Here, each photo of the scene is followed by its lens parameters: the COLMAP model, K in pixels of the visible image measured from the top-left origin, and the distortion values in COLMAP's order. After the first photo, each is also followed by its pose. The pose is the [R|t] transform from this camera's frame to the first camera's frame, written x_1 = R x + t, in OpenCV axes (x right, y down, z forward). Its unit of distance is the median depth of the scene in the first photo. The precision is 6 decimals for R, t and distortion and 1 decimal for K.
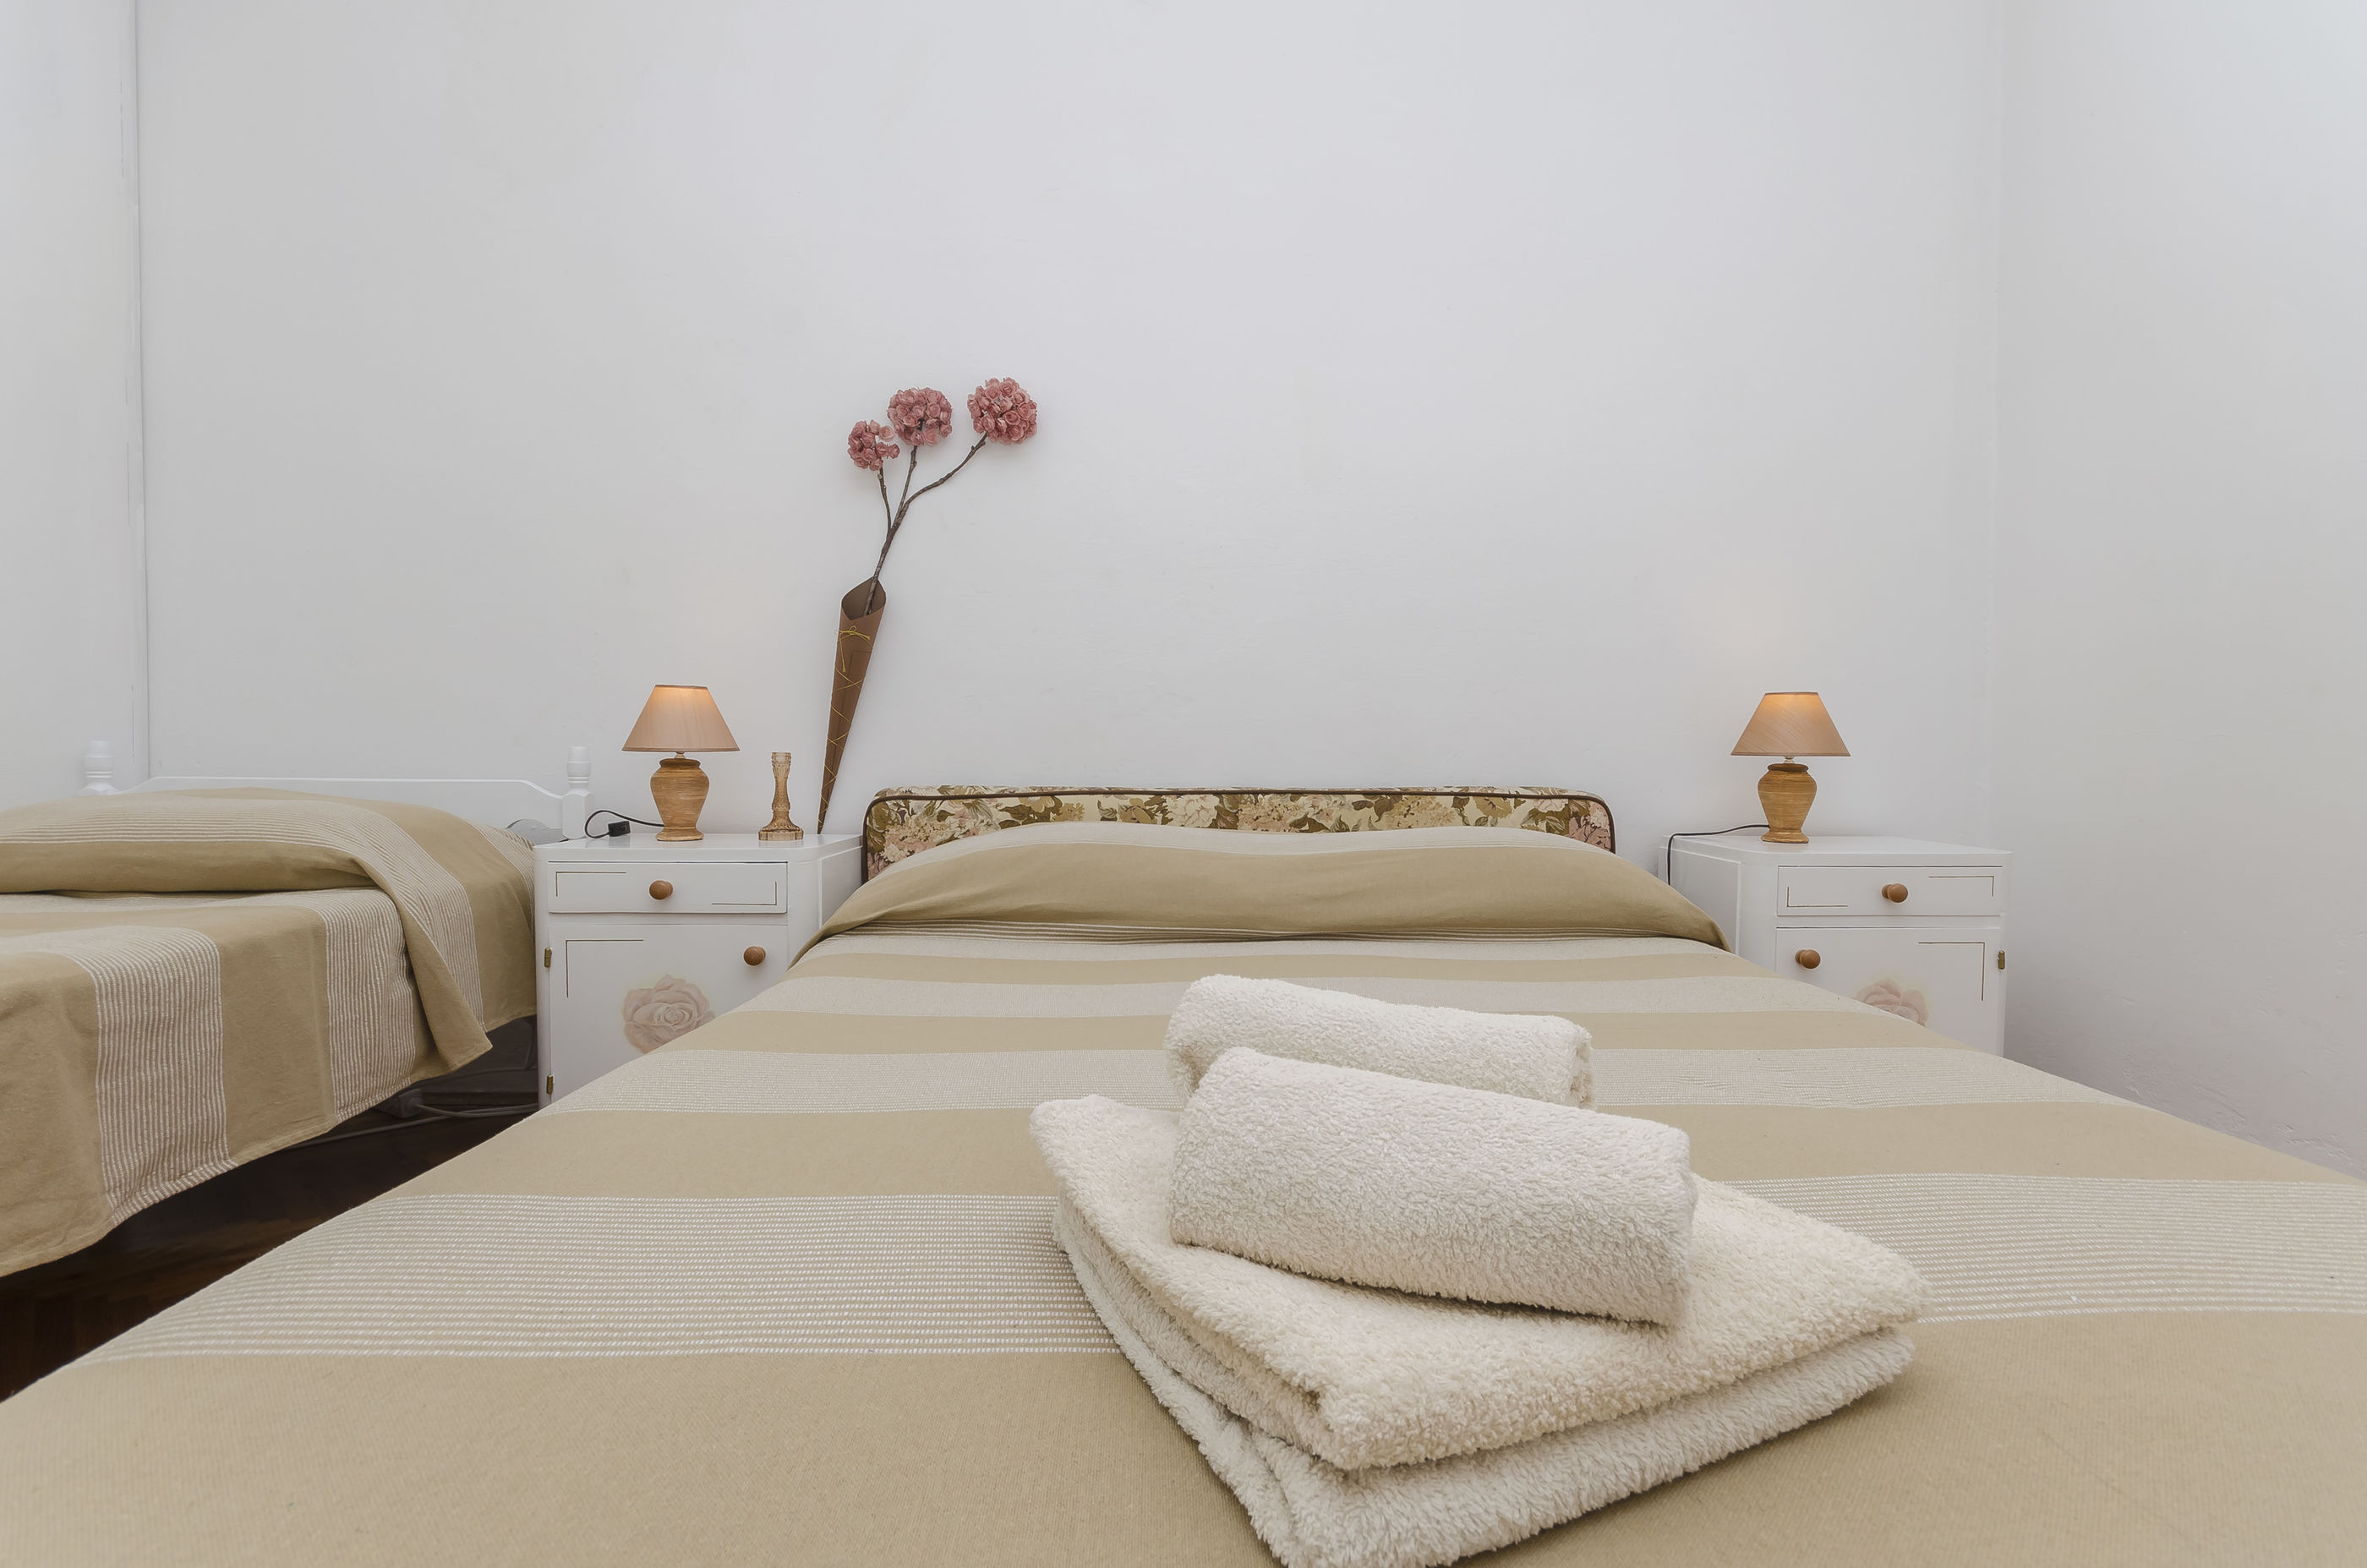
lens RADIAL K [[1045.0, 0, 1178.4], [0, 1045.0, 807.8], [0, 0, 1]] dist [-0.002143, -0.000570]
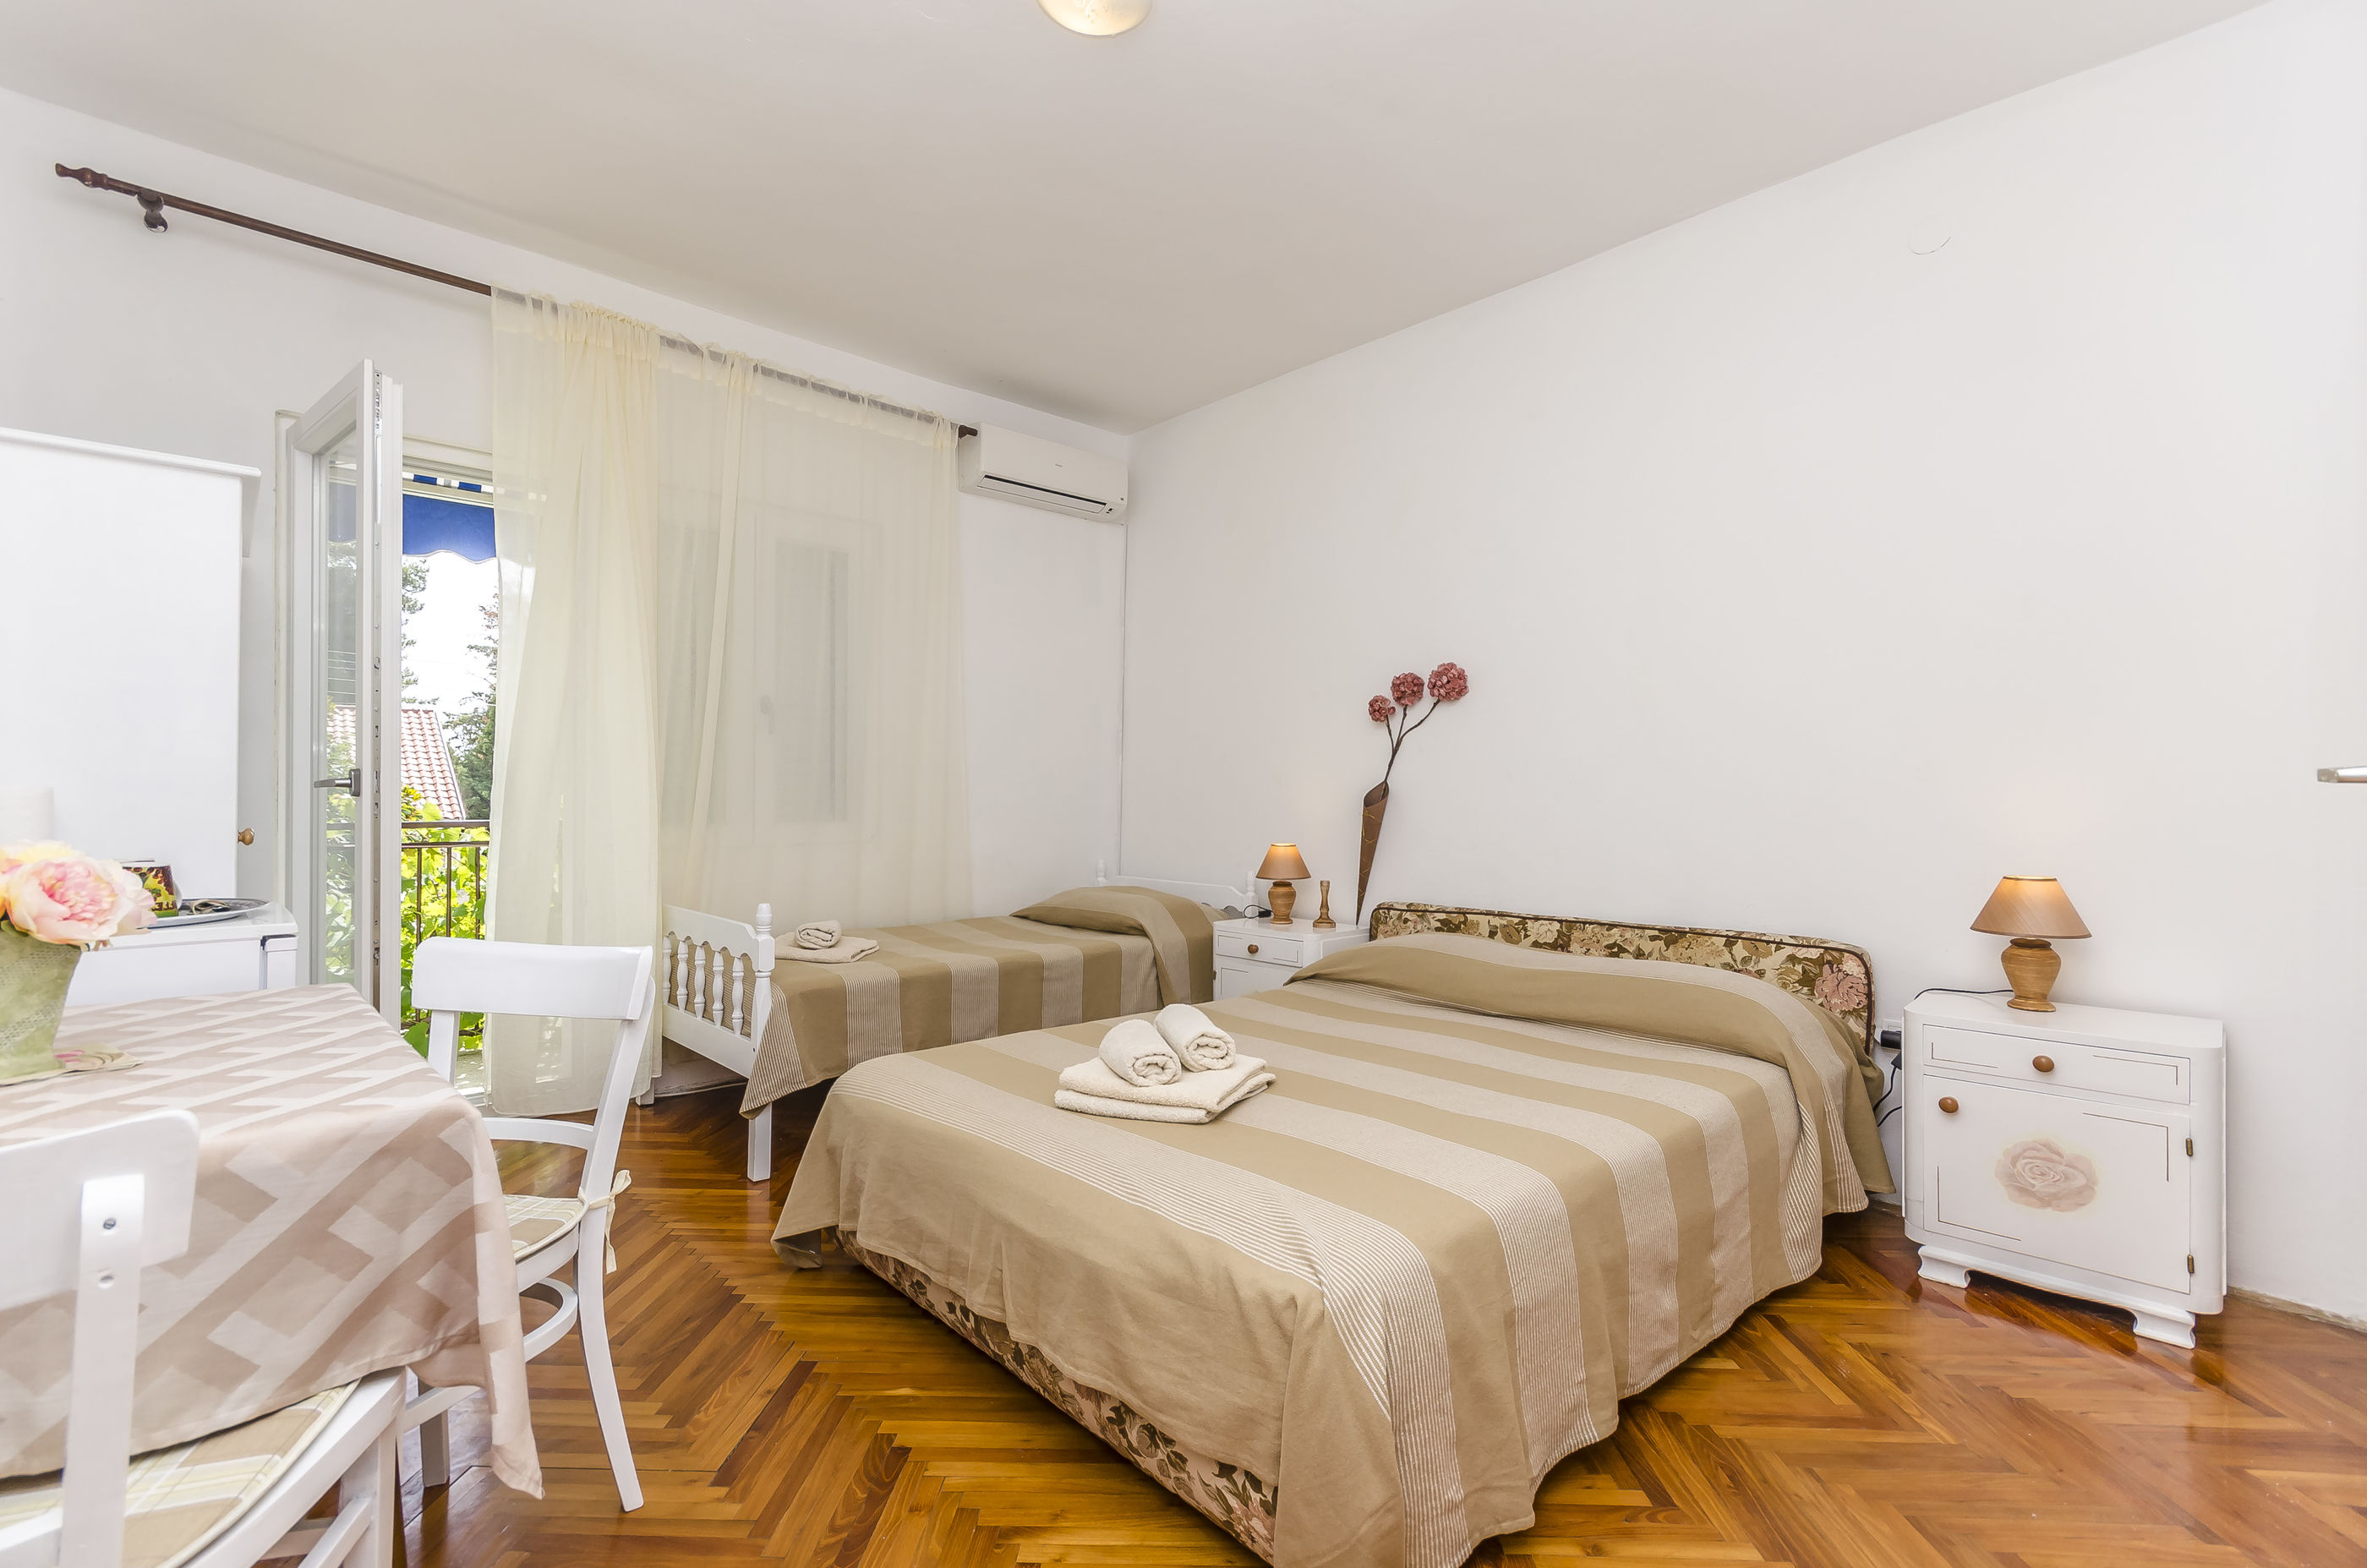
lens RADIAL K [[1045.0, 0, 1178.4], [0, 1045.0, 807.8], [0, 0, 1]] dist [-0.002143, -0.000570]
pose [[0.665527, 0.005283, -0.746355, 0.803248], [-0.034452, 0.999127, -0.023648, -0.123815], [0.745578, 0.041452, 0.665128, -0.432697]]
